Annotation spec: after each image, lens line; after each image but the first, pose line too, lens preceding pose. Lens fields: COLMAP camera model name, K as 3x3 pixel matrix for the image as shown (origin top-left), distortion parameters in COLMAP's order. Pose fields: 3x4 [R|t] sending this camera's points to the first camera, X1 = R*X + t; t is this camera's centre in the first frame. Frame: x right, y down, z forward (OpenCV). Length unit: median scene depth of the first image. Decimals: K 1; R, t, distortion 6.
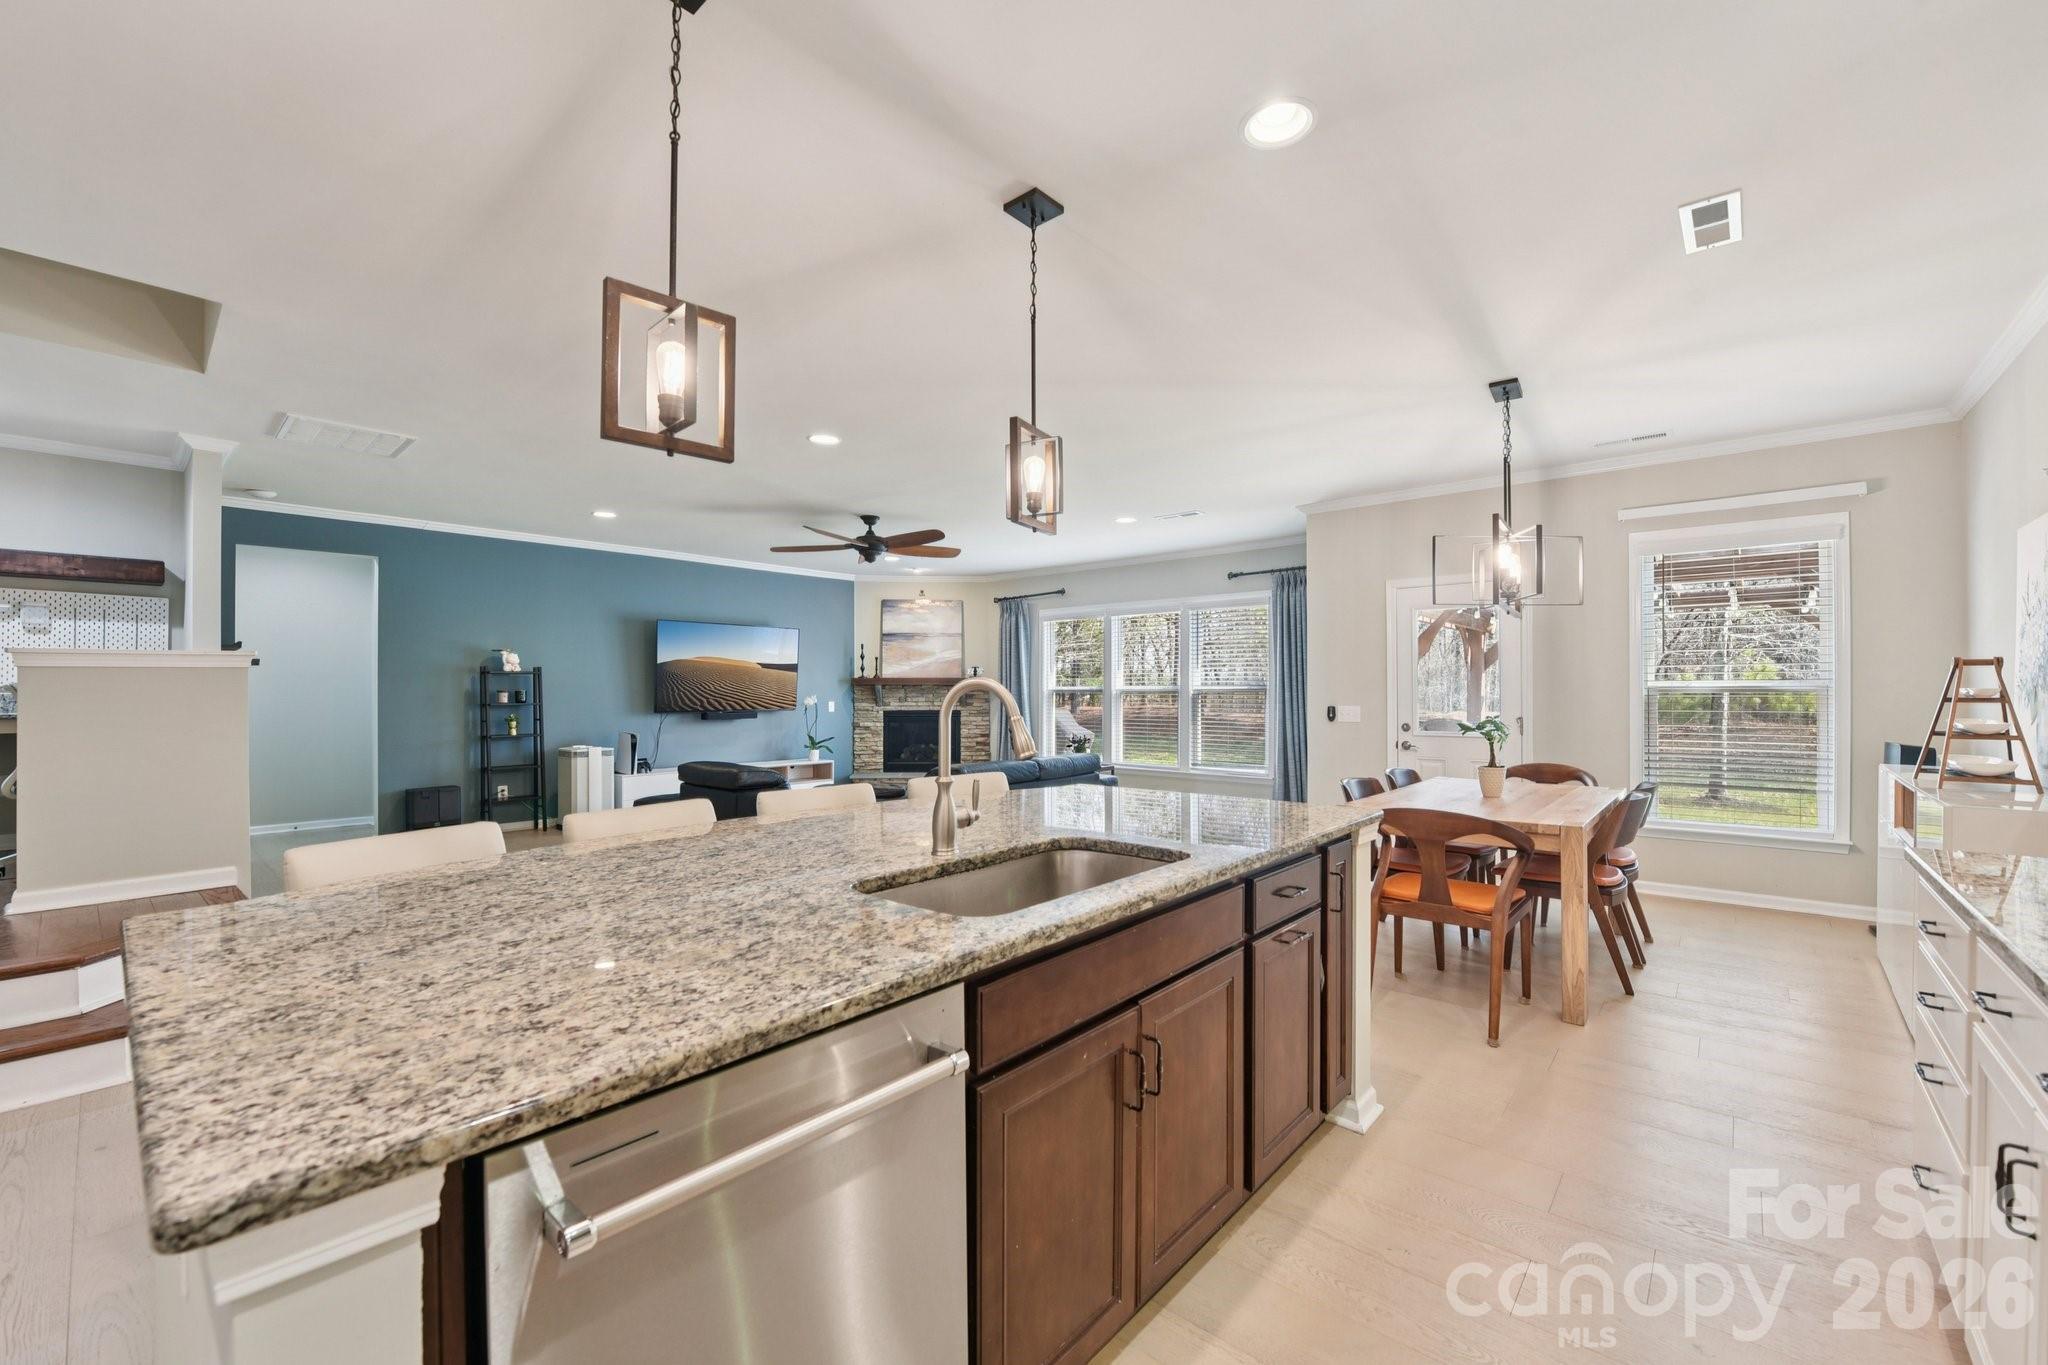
lens RADIAL K [[814.4, 0, 1020.9], [0, 814.4, 688.2], [0, 0, 1]] dist [-0.012441, -0.000295]
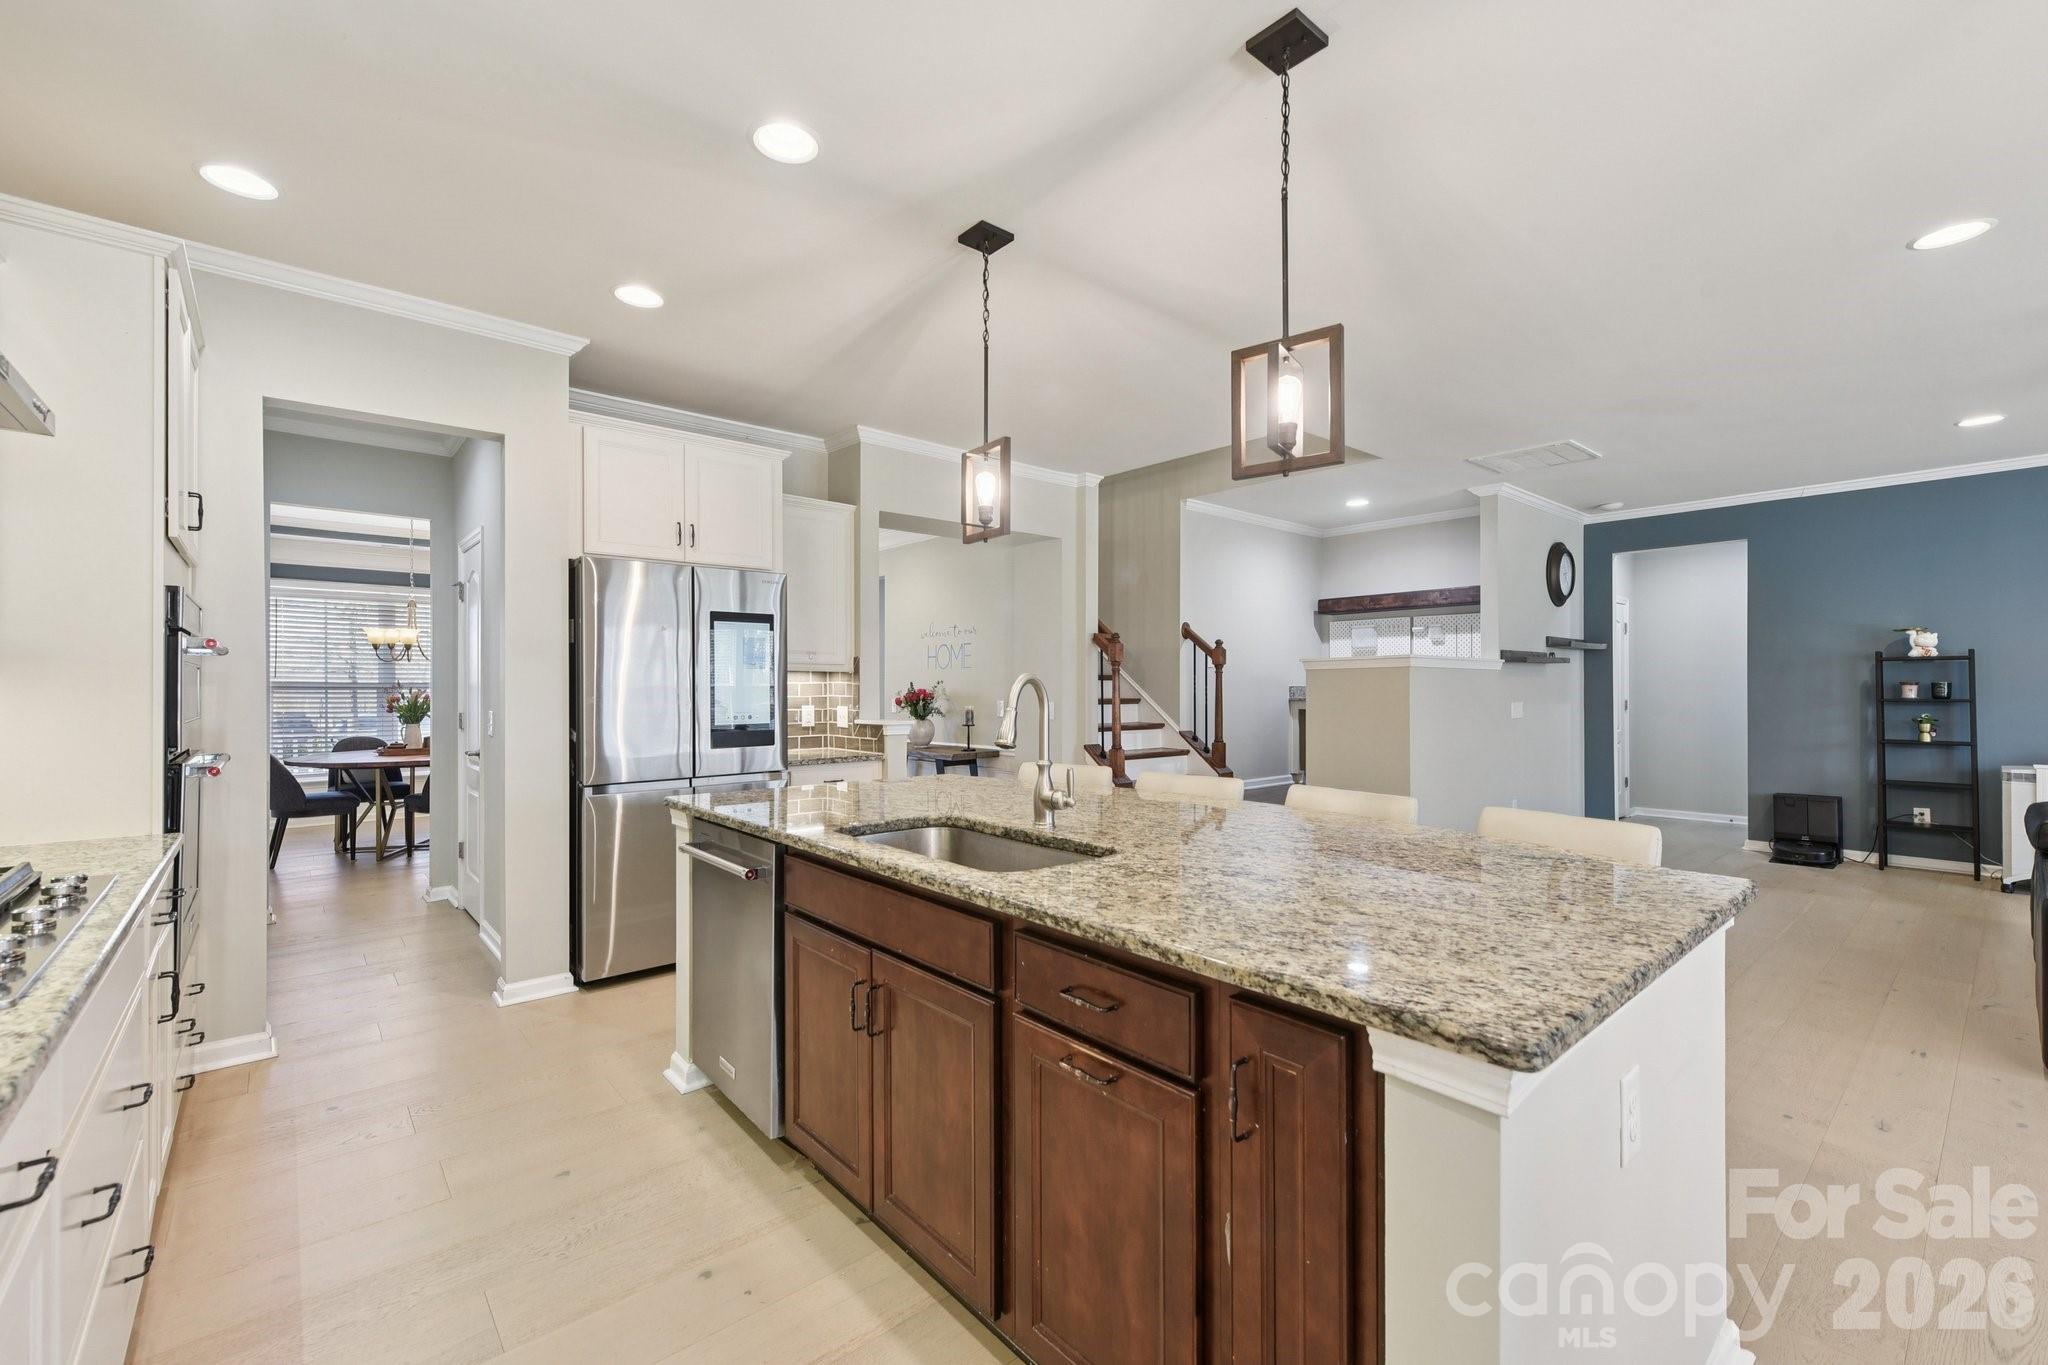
lens RADIAL K [[852.6, 0, 1028.4], [0, 852.6, 690.3], [0, 0, 1]] dist [0.006701, -0.000252]
pose [[-0.120226, 0.006234, -0.992727, 0.267253], [0.005126, 0.999971, 0.005658, 0.001525], [0.992733, -0.004408, -0.120255, 0.275348]]
